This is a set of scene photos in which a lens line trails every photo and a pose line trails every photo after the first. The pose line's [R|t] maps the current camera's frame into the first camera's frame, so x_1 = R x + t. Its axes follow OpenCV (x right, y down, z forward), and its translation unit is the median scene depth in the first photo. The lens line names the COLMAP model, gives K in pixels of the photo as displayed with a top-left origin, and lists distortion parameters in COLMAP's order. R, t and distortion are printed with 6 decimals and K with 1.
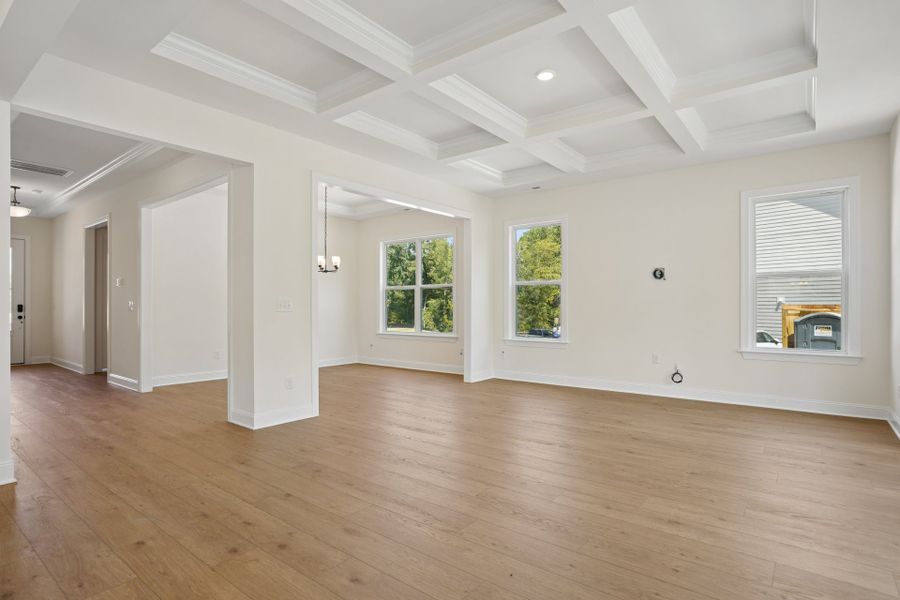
lens RADIAL K [[466.5, 0, 450.0], [0, 466.5, 300.0], [0, 0, 1]] dist [-0.028002, 0.001704]
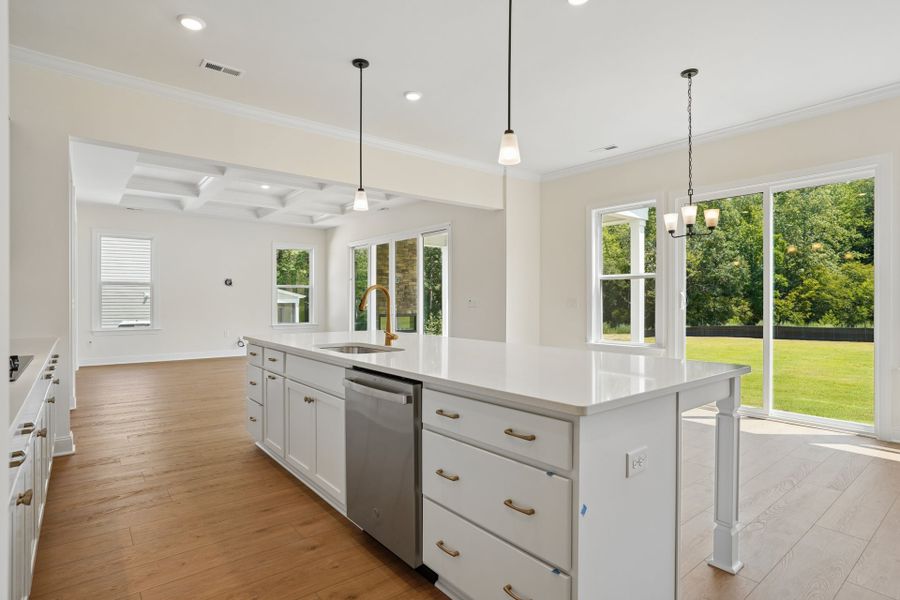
lens RADIAL K [[466.5, 0, 450.0], [0, 466.5, 300.0], [0, 0, 1]] dist [-0.028002, 0.001704]
pose [[0.238232, -0.000242, 0.971208, -0.995791], [-0.015480, 0.999872, 0.004047, -0.013794], [-0.971085, -0.015998, 0.238198, -0.165980]]
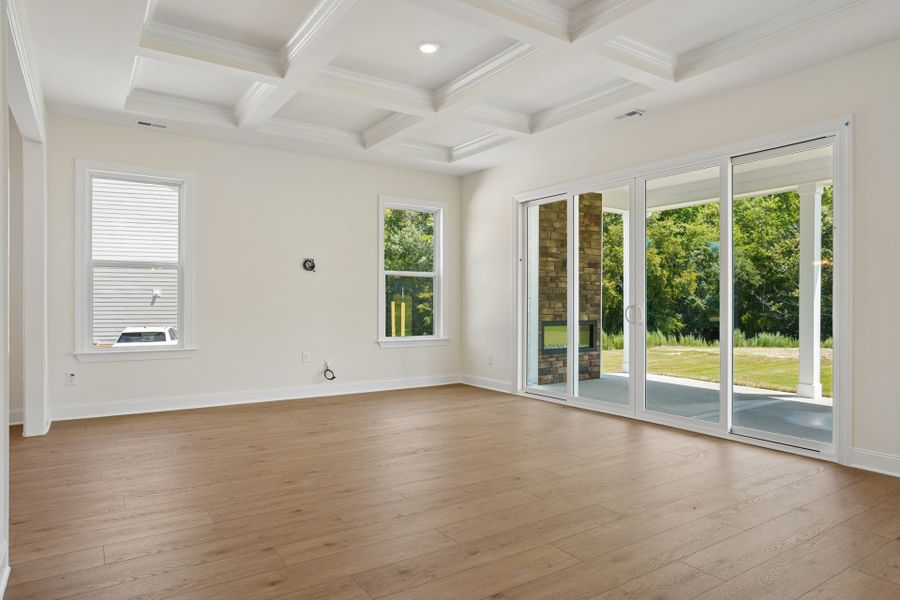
lens RADIAL K [[552.9, 0, 455.5], [0, 552.9, 300.6], [0, 0, 1]] dist [-0.045551, -0.000338]
pose [[0.308415, 0.001638, 0.951251, -0.518677], [-0.017430, 0.999840, 0.003930, 0.004732], [-0.951092, -0.017792, 0.308394, 0.394531]]
